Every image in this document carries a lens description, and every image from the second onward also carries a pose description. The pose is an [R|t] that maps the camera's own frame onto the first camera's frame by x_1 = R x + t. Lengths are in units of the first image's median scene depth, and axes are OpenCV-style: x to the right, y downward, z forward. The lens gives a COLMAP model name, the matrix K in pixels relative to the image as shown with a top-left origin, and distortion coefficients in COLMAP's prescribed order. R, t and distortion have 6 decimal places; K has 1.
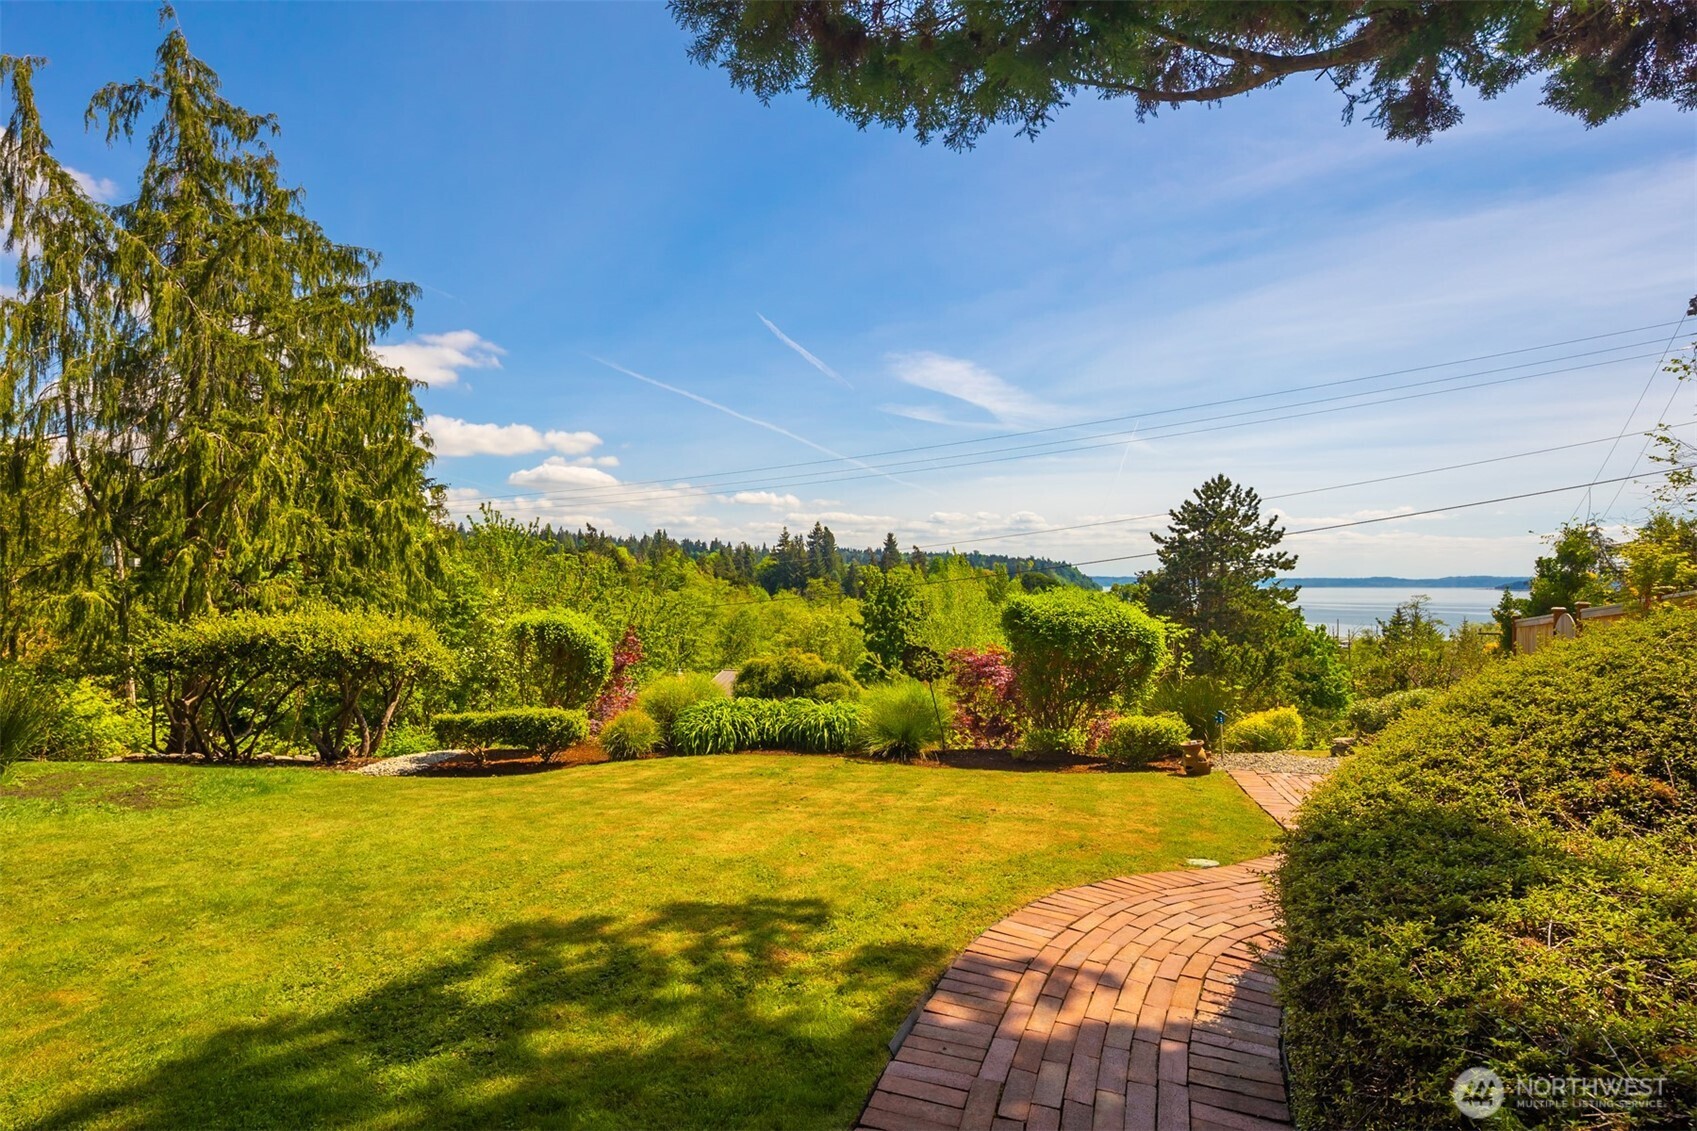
lens RADIAL K [[803.5, 0, 851.7], [0, 803.5, 568.0], [0, 0, 1]] dist [0.005610, 0.000124]
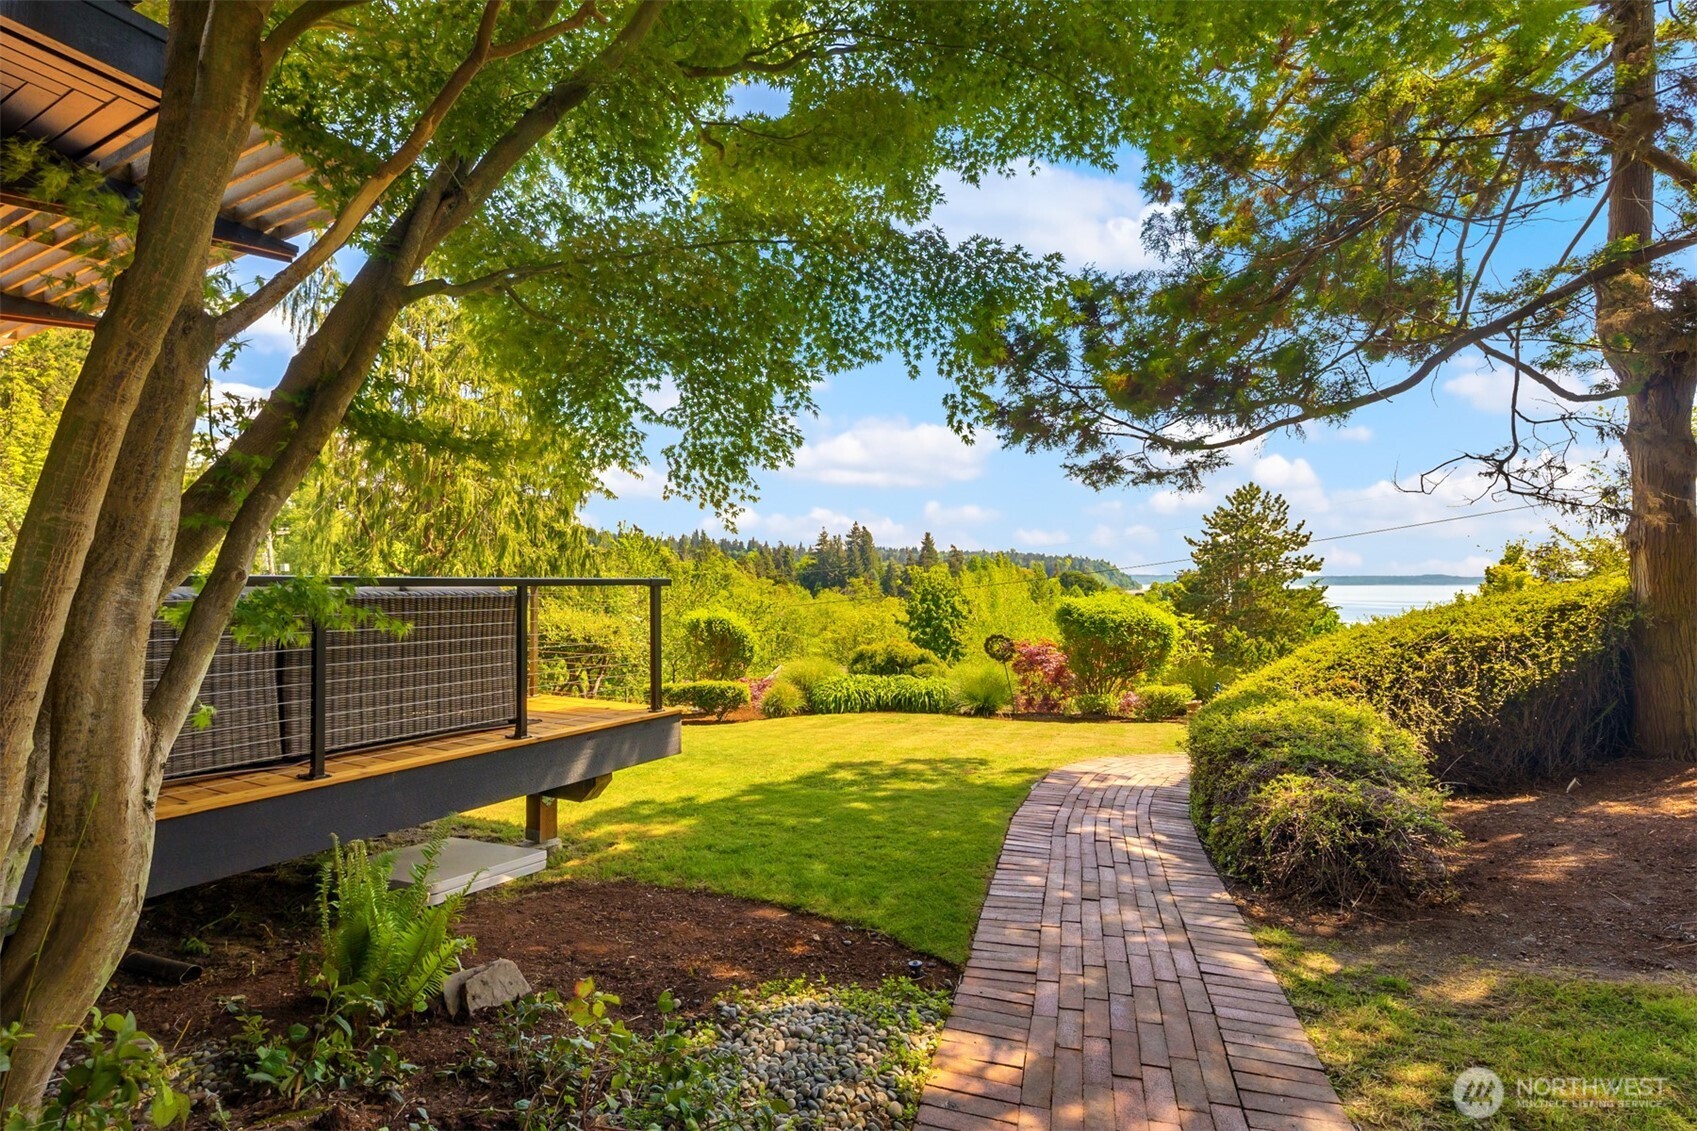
lens RADIAL K [[803.5, 0, 844.5], [0, 803.5, 571.5], [0, 0, 1]] dist [0.005610, 0.000124]
pose [[0.998653, -0.002443, -0.051823, -0.026402], [0.002768, 0.999977, 0.006212, -0.005492], [0.051807, -0.006347, 0.998637, -0.099025]]
